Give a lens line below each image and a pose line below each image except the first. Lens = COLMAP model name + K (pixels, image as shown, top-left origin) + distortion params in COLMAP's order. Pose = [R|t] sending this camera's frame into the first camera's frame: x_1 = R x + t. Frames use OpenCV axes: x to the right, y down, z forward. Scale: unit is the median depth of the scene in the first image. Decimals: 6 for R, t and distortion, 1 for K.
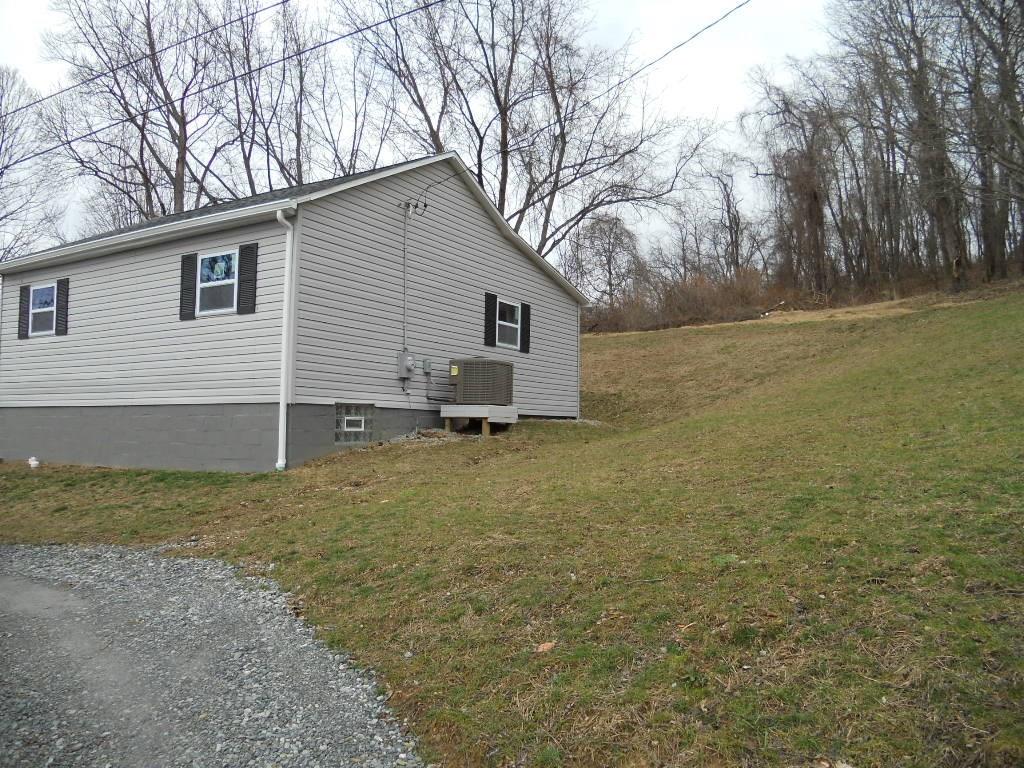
lens RADIAL K [[751.0, 0, 512.0], [0, 751.0, 384.0], [0, 0, 1]] dist [-0.064226, -0.000655]
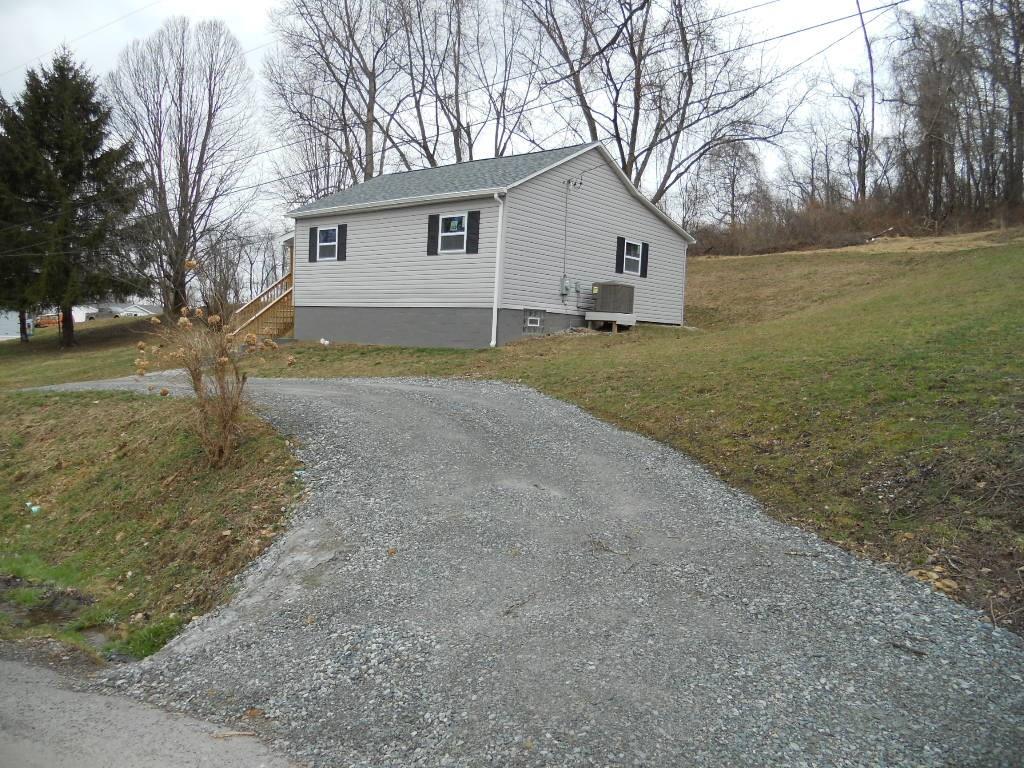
lens RADIAL K [[751.0, 0, 512.0], [0, 751.0, 384.0], [0, 0, 1]] dist [-0.064226, -0.000655]
pose [[0.985945, 0.043097, -0.161414, 0.009012], [-0.023417, 0.992267, 0.121896, -0.008014], [0.165419, -0.116403, 0.979330, -0.460848]]
